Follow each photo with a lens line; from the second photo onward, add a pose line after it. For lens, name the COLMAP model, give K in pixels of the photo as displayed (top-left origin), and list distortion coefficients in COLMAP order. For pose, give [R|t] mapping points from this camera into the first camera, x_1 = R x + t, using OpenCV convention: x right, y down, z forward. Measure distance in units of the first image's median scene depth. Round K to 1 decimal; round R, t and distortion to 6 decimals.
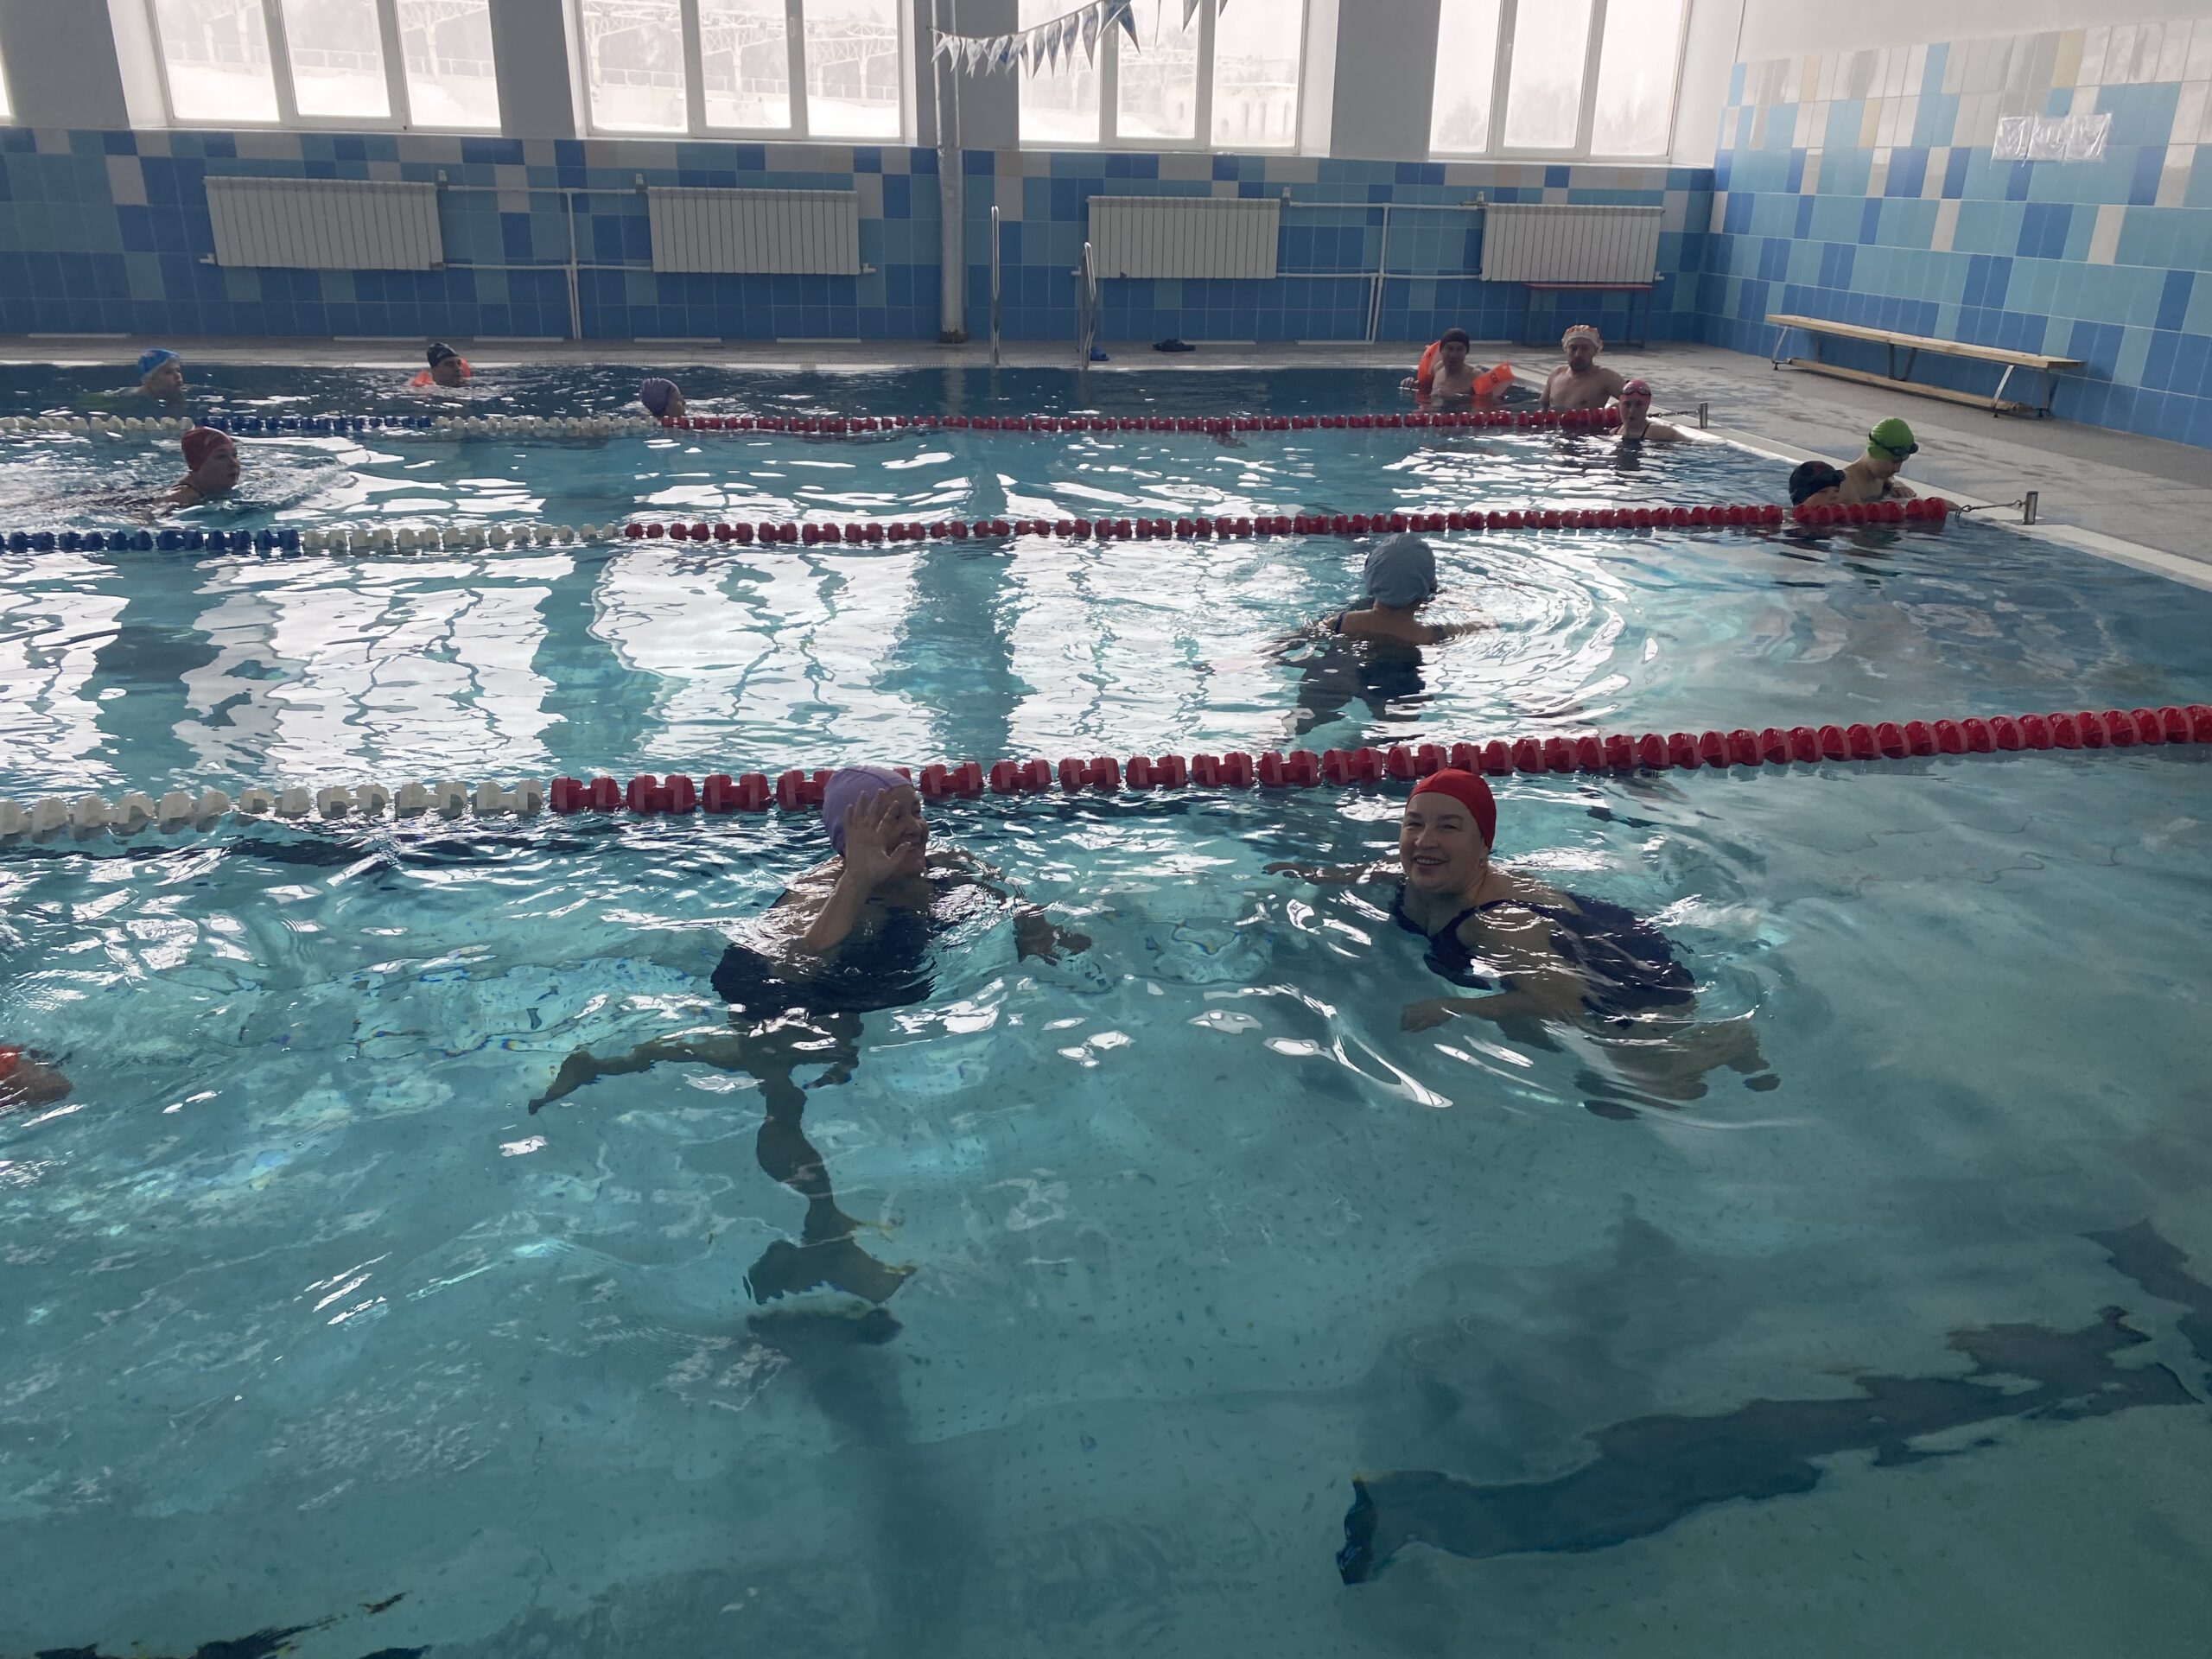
lens RADIAL K [[1724.1, 0, 1104.6], [0, 1724.1, 830.1], [0, 0, 1]] dist [0.018146, -0.009669]
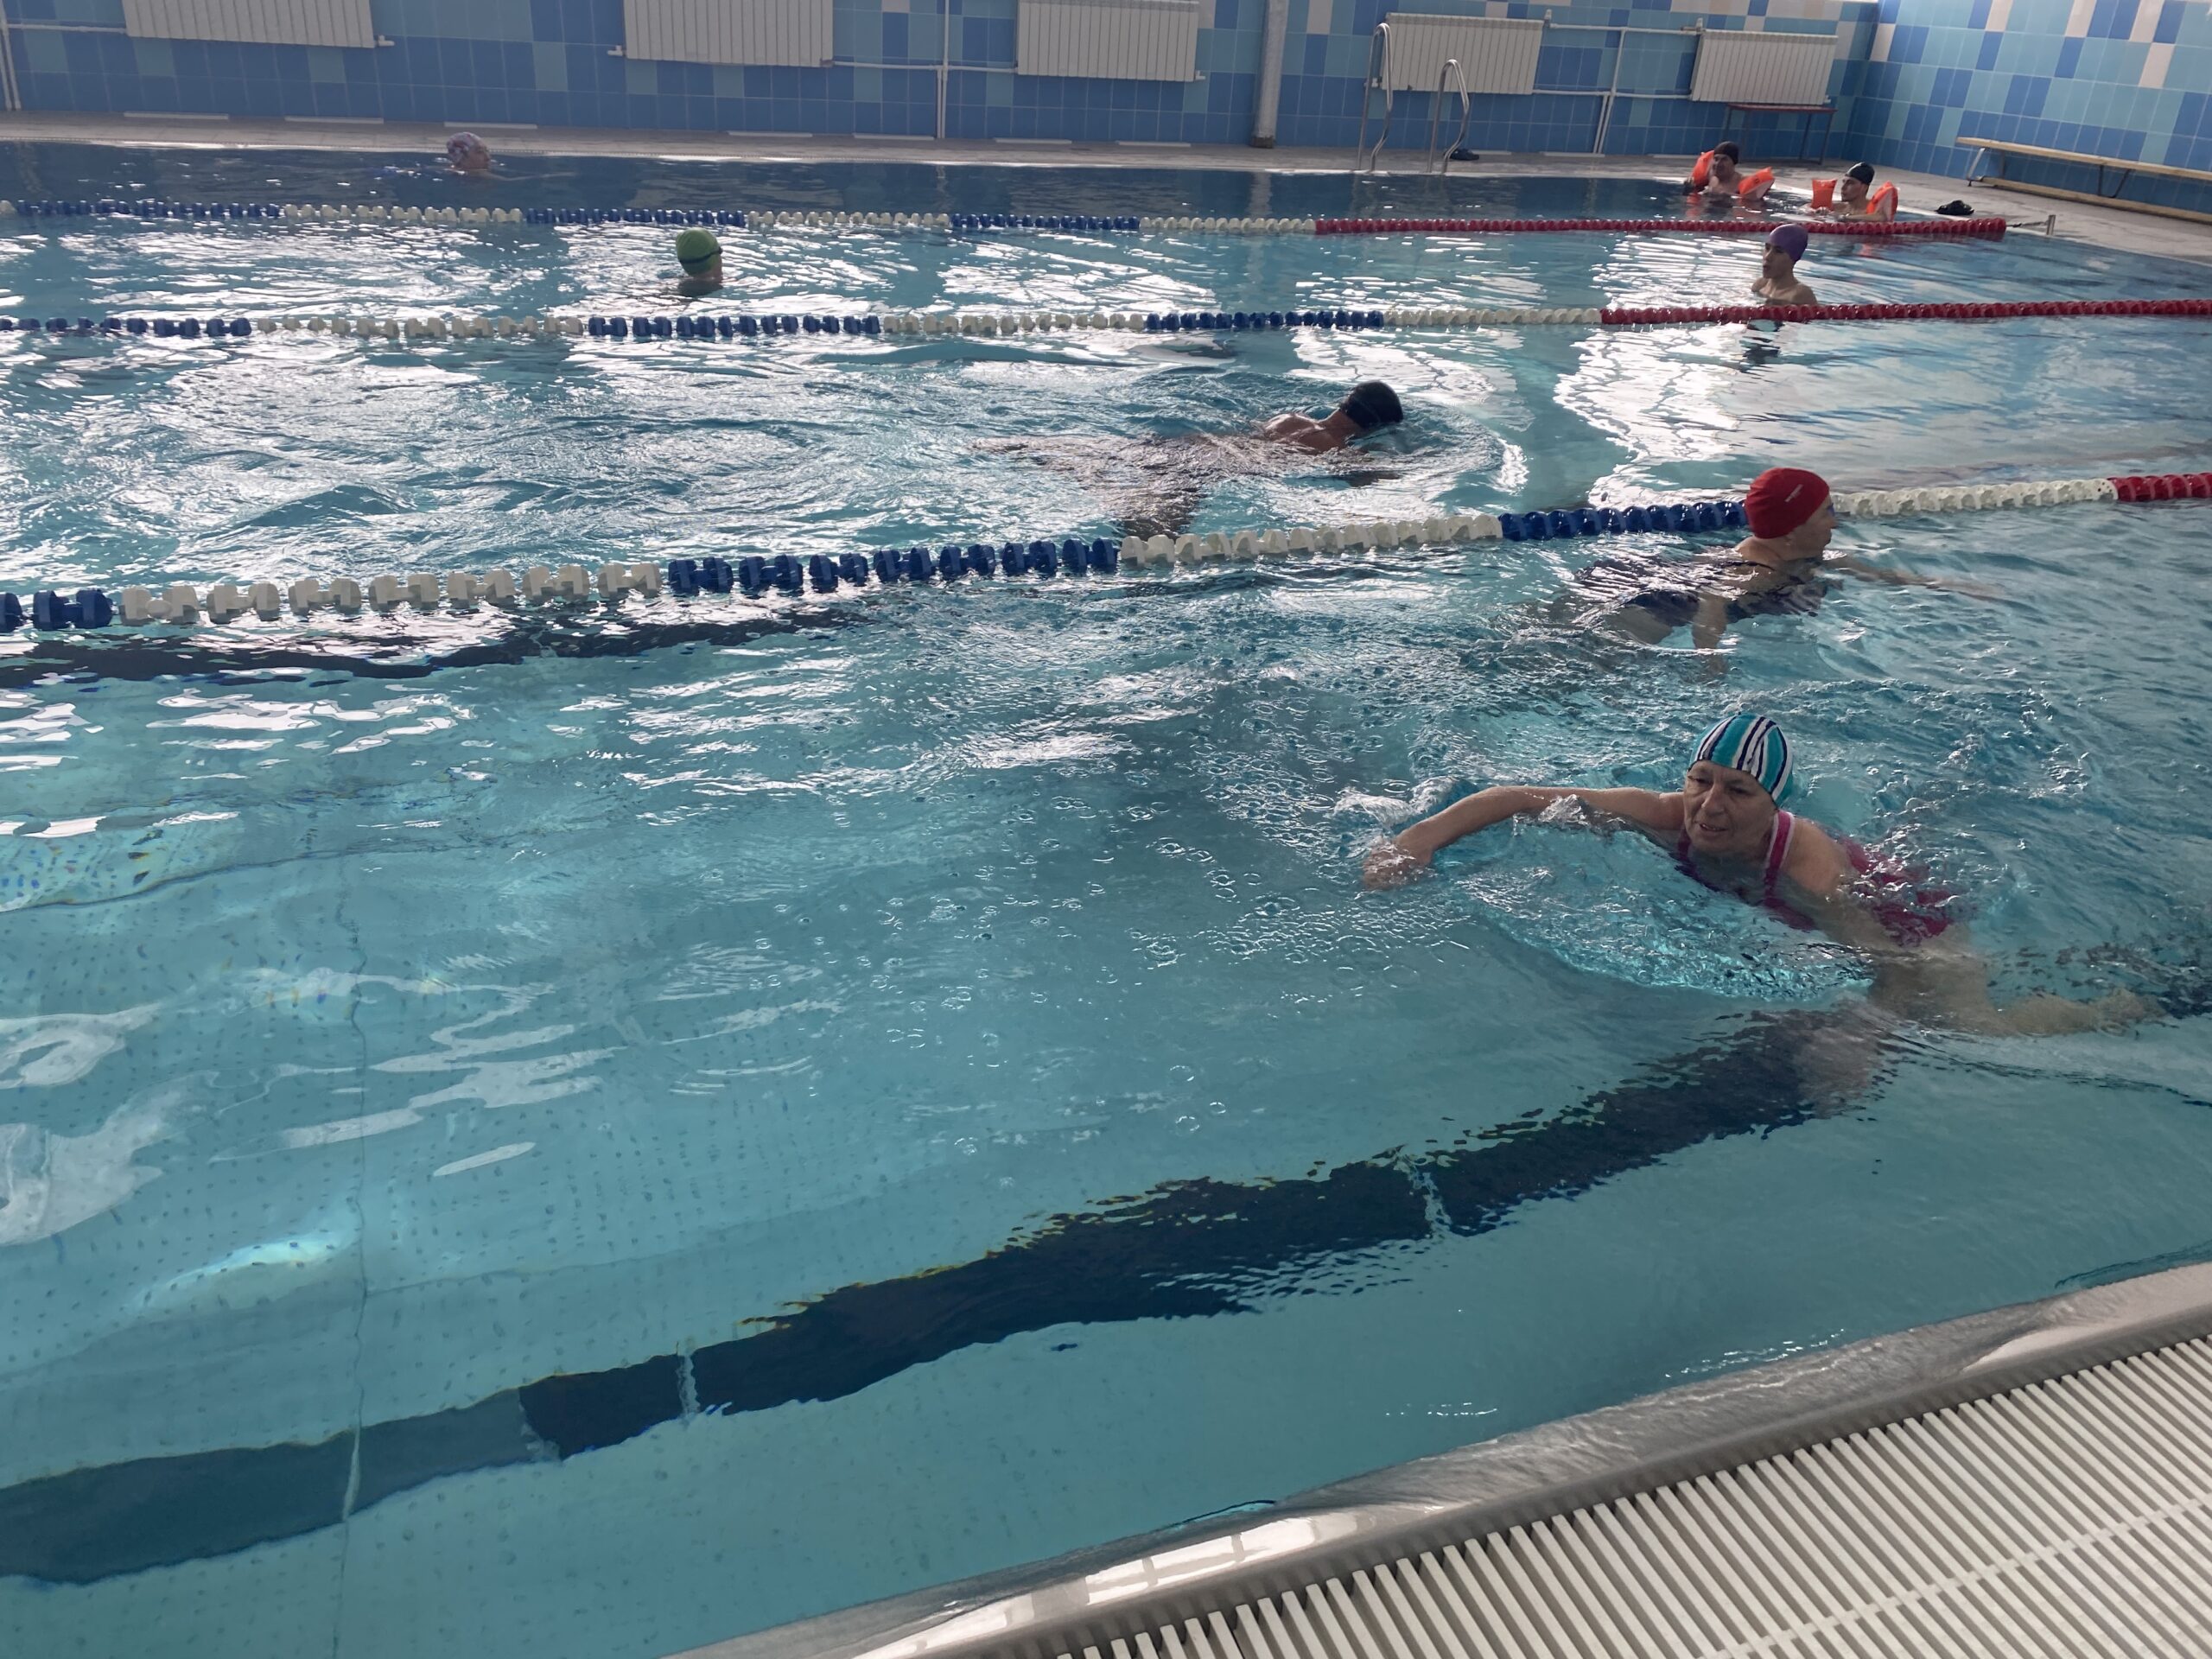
lens RADIAL K [[1724.1, 0, 1102.8], [0, 1724.1, 813.6], [0, 0, 1]] dist [0.018146, -0.009669]
pose [[0.984920, -0.043080, 0.167559, -0.390850], [0.026765, 0.994784, 0.098432, 0.023509], [-0.170925, -0.092463, 0.980936, -0.085839]]
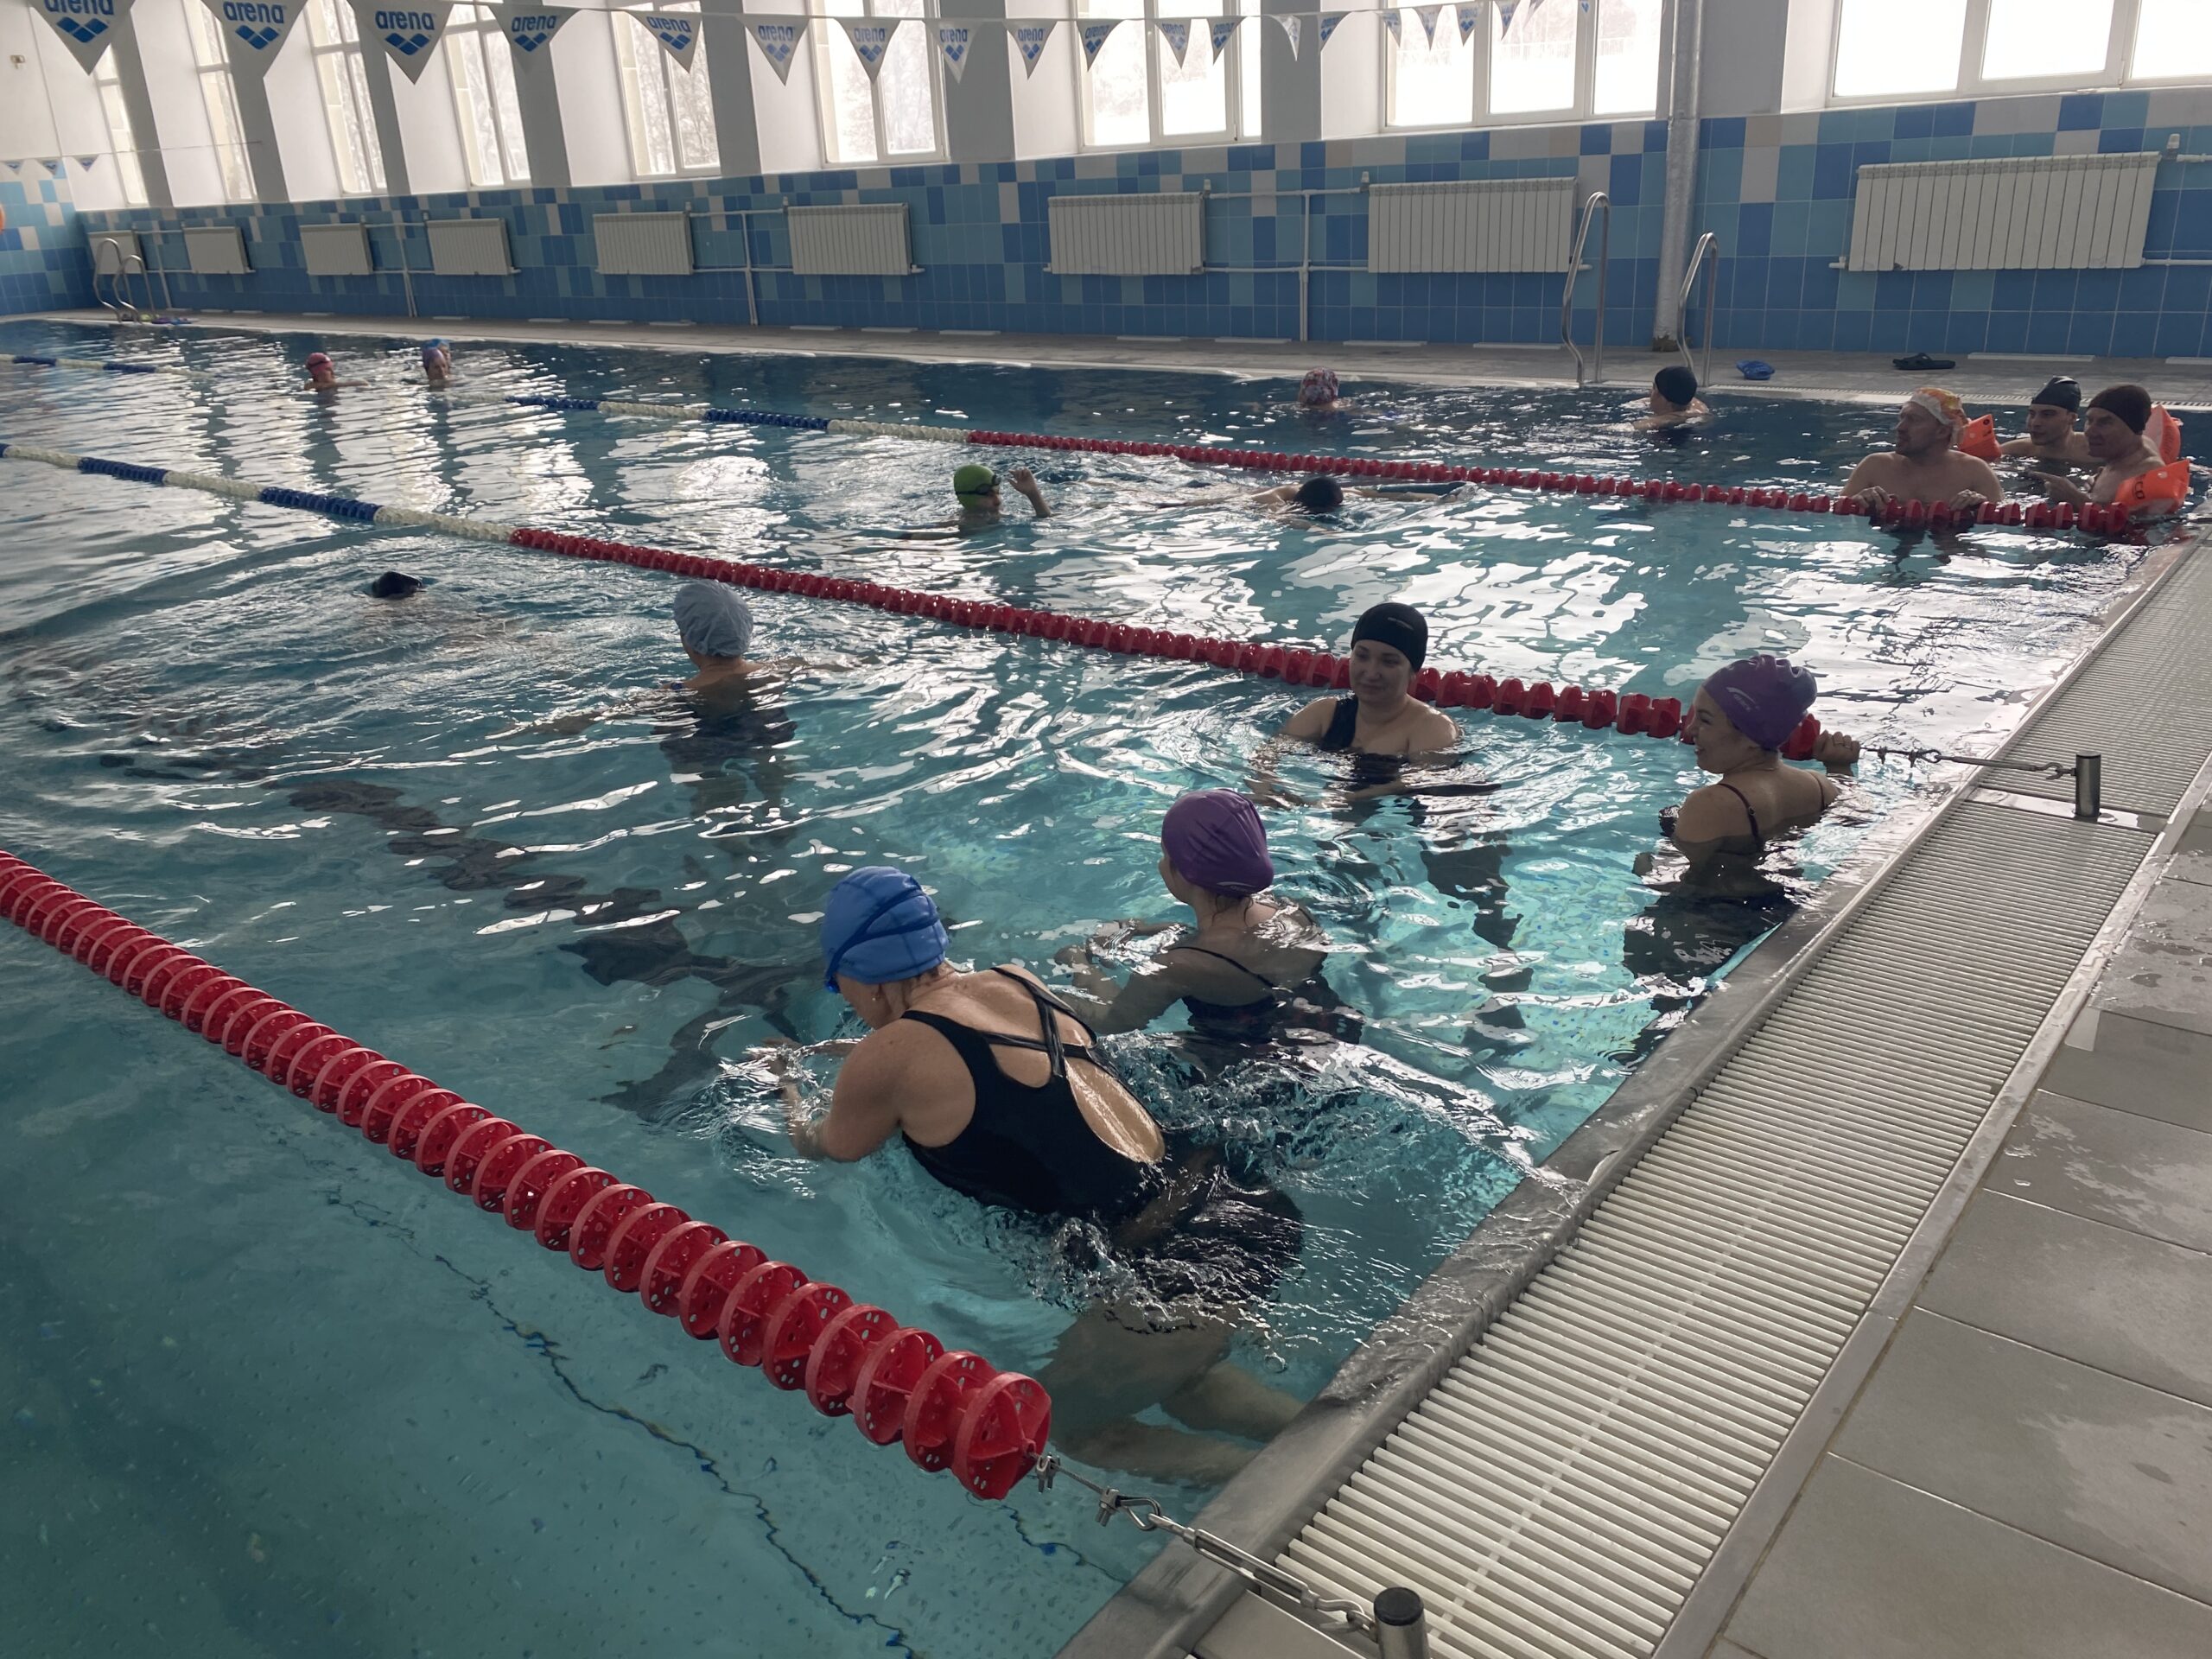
lens RADIAL K [[1724.1, 0, 1104.9], [0, 1724.1, 824.3], [0, 0, 1]] dist [0.018146, -0.009669]
pose [[0.644405, 0.221460, -0.731914, 0.402712], [-0.224297, 0.969785, 0.095954, -0.080556], [0.731049, 0.102333, 0.674607, 0.262787]]
